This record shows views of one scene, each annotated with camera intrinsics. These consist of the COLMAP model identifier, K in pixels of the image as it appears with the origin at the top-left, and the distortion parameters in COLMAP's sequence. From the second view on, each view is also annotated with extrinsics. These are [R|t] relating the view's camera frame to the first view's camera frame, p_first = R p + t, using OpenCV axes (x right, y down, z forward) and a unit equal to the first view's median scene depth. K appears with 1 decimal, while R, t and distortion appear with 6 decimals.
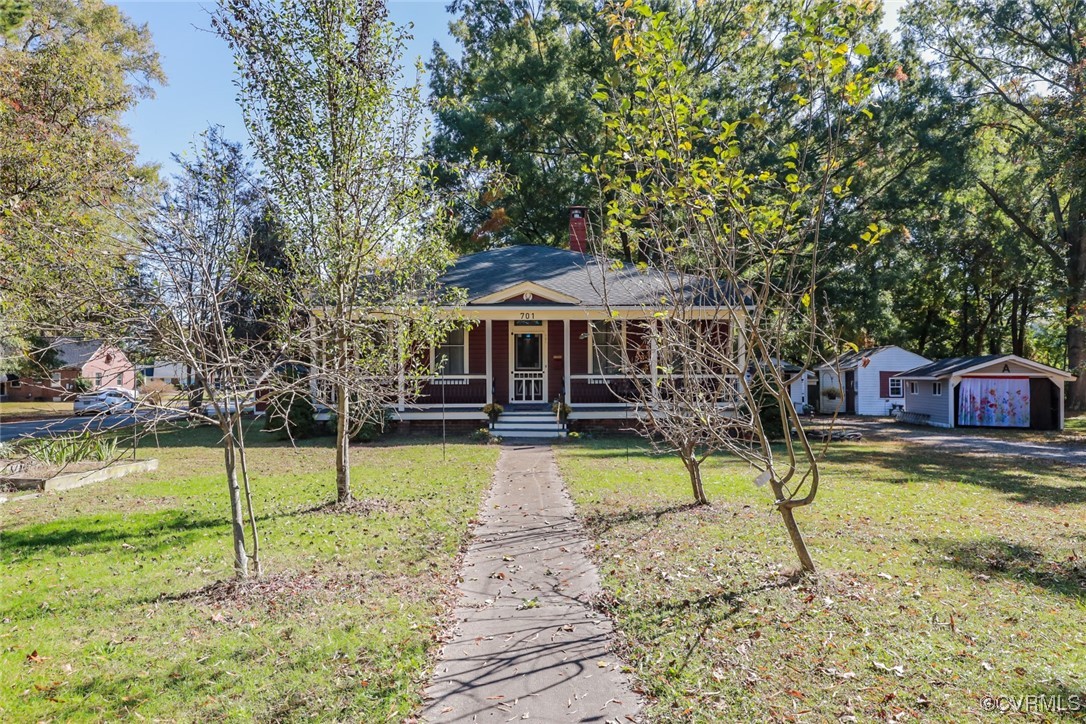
lens RADIAL K [[721.1, 0, 545.3], [0, 721.1, 362.7], [0, 0, 1]] dist [0.001473, 0.000551]
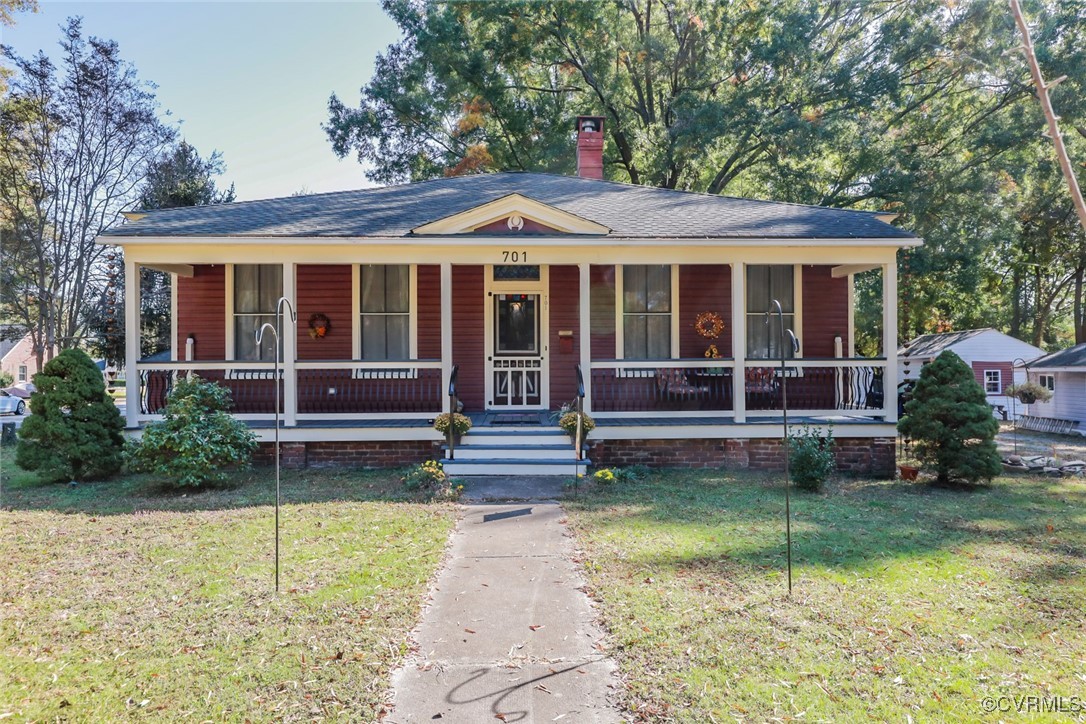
lens RADIAL K [[721.1, 0, 541.9], [0, 721.1, 365.7], [0, 0, 1]] dist [0.001473, 0.000551]
pose [[0.999956, -0.000234, 0.009366, -0.008775], [0.000123, 0.999931, 0.011781, 0.013369], [-0.009368, -0.011779, 0.999887, 0.424500]]
